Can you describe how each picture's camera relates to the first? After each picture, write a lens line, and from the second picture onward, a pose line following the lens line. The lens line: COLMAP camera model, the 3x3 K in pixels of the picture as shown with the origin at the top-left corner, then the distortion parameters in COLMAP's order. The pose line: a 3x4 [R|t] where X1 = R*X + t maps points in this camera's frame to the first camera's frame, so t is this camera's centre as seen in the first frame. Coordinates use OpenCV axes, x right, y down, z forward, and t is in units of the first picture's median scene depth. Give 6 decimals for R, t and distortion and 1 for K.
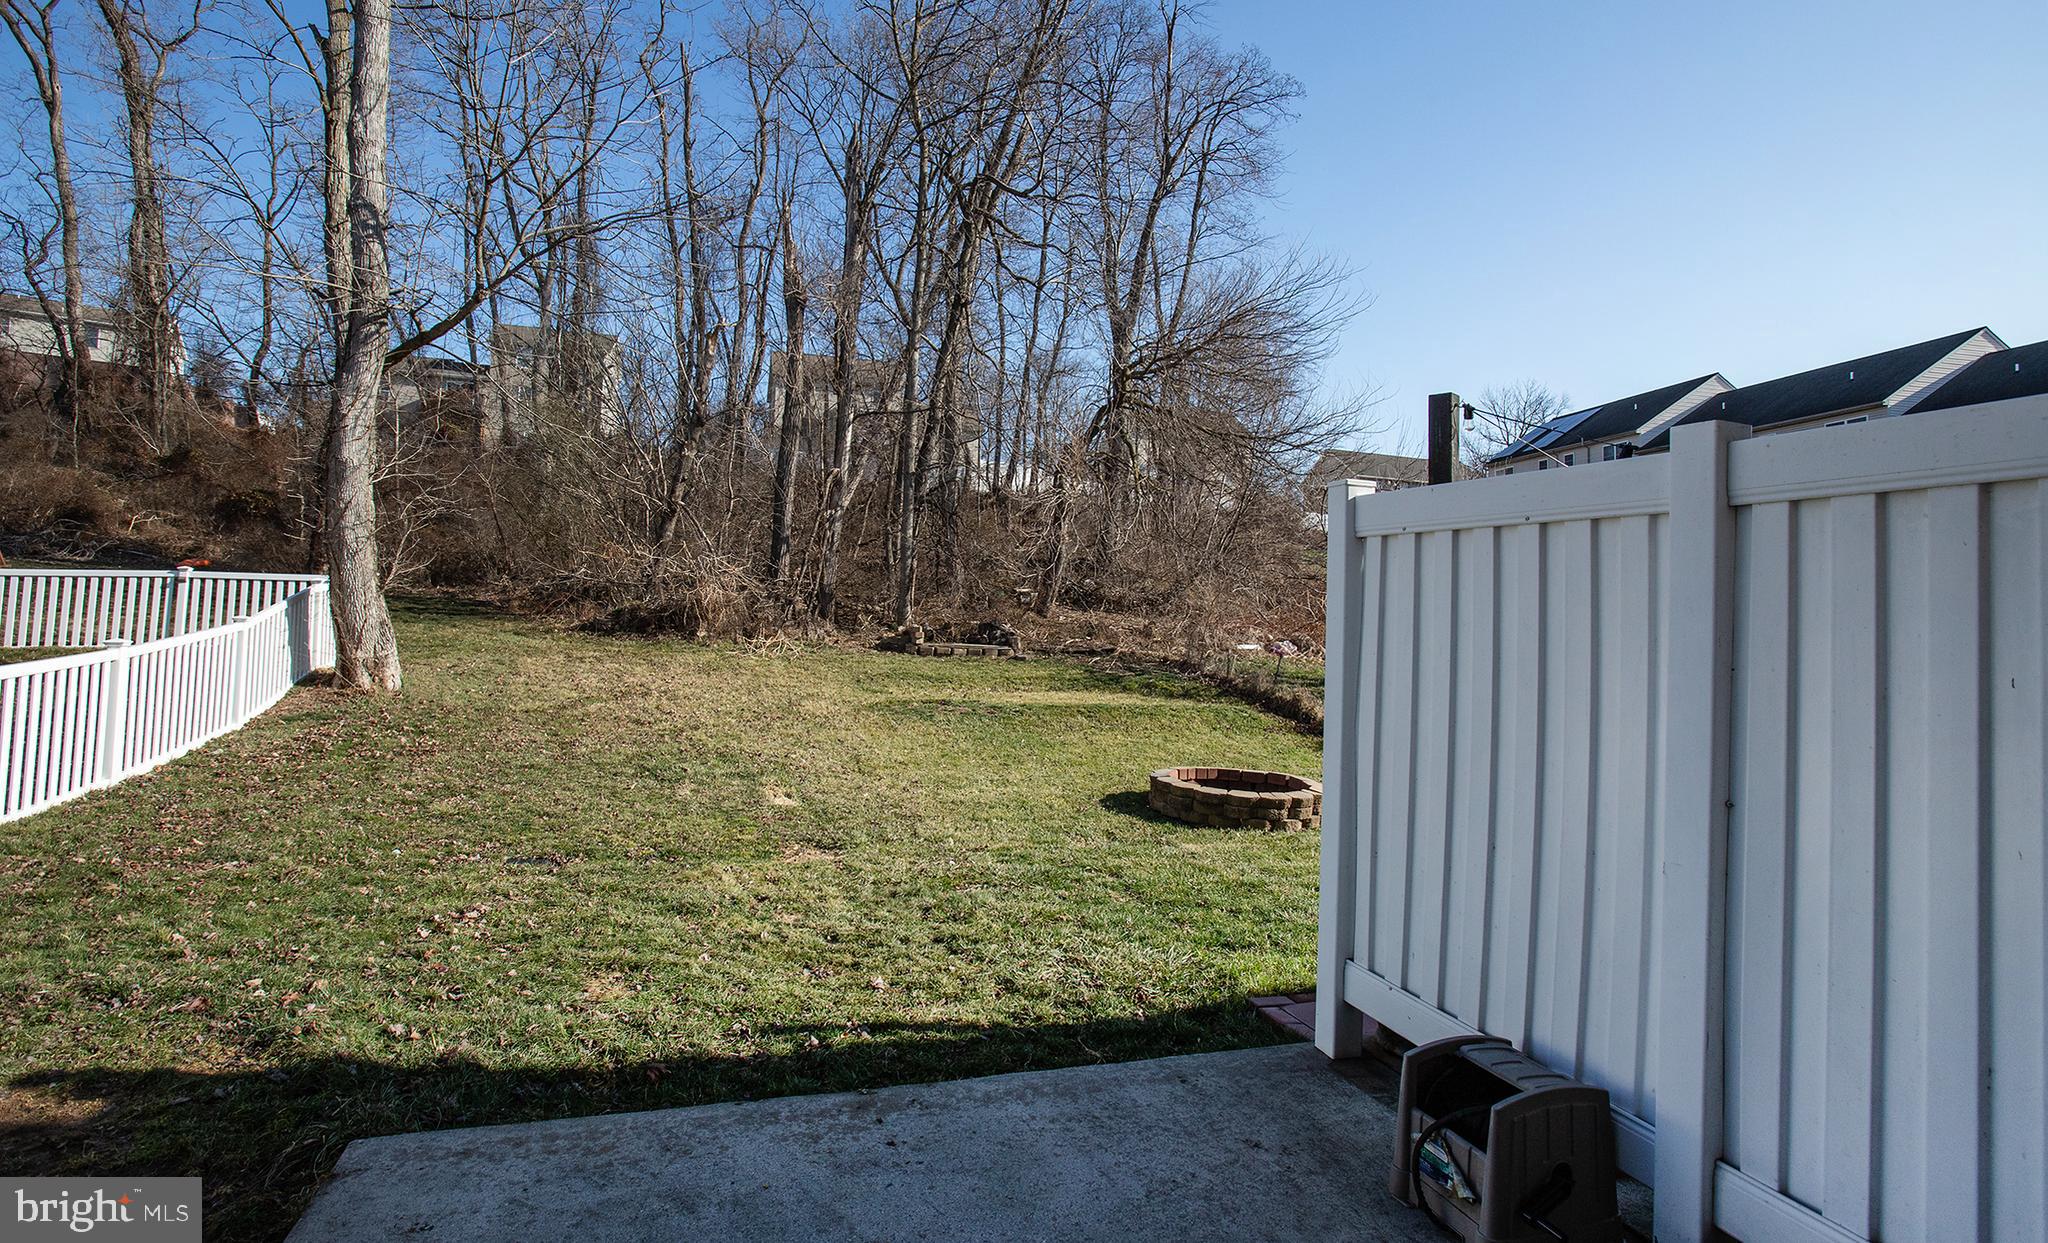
lens RADIAL K [[1835.8, 0, 1024.0], [0, 1835.8, 621.5], [0, 0, 1]] dist [-0.139821, 0.005491]
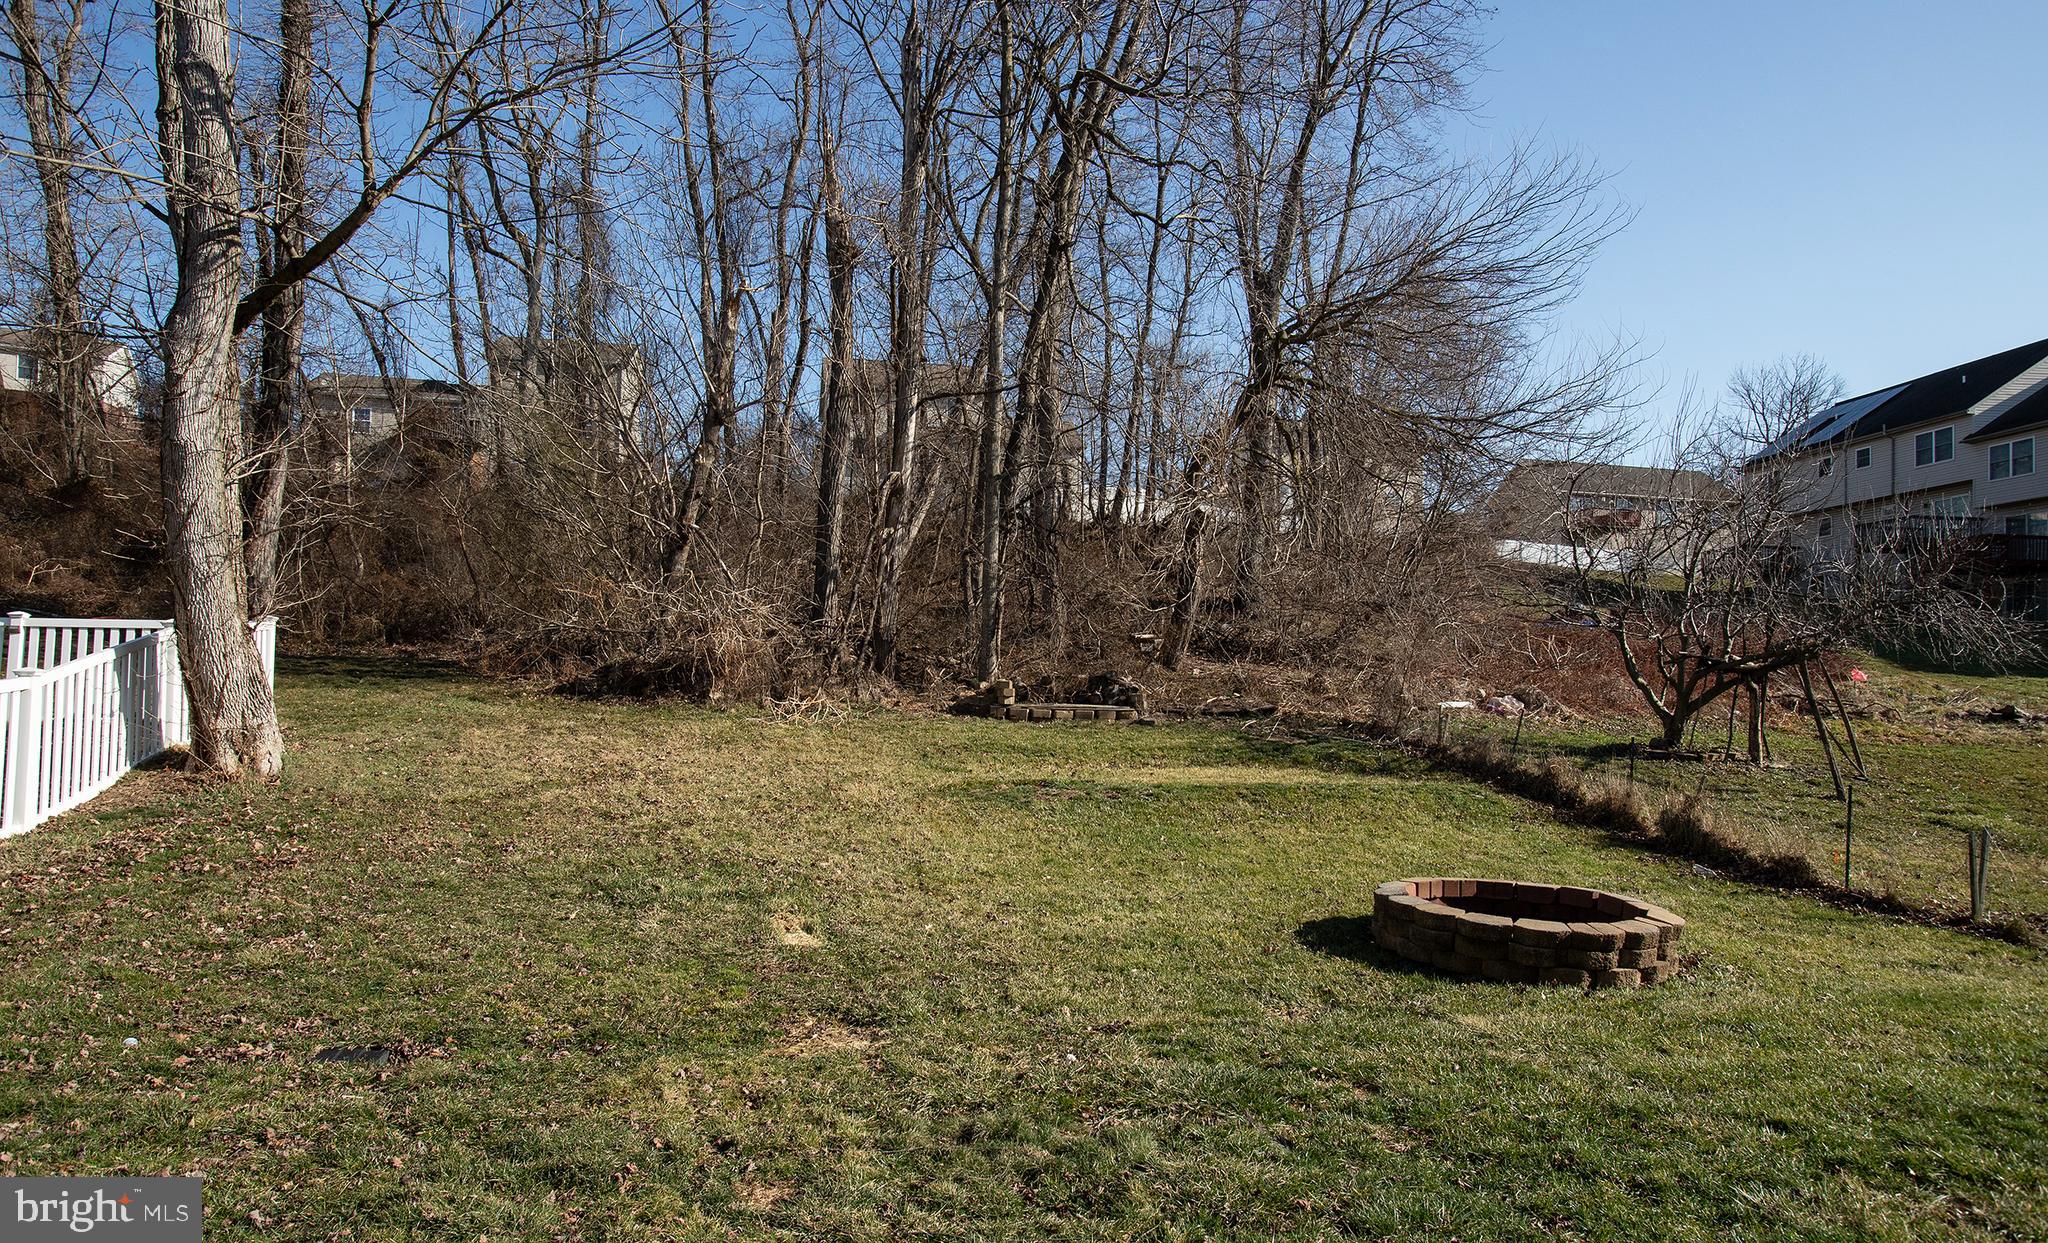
lens RADIAL K [[1391.7, 0, 1024.0], [0, 1391.7, 621.5], [0, 0, 1]] dist [-0.020360, -0.000626]
pose [[0.999023, -0.014372, -0.041800, -0.027131], [0.010930, 0.996619, -0.081427, 0.024524], [0.042829, 0.080890, 0.995802, 0.443296]]
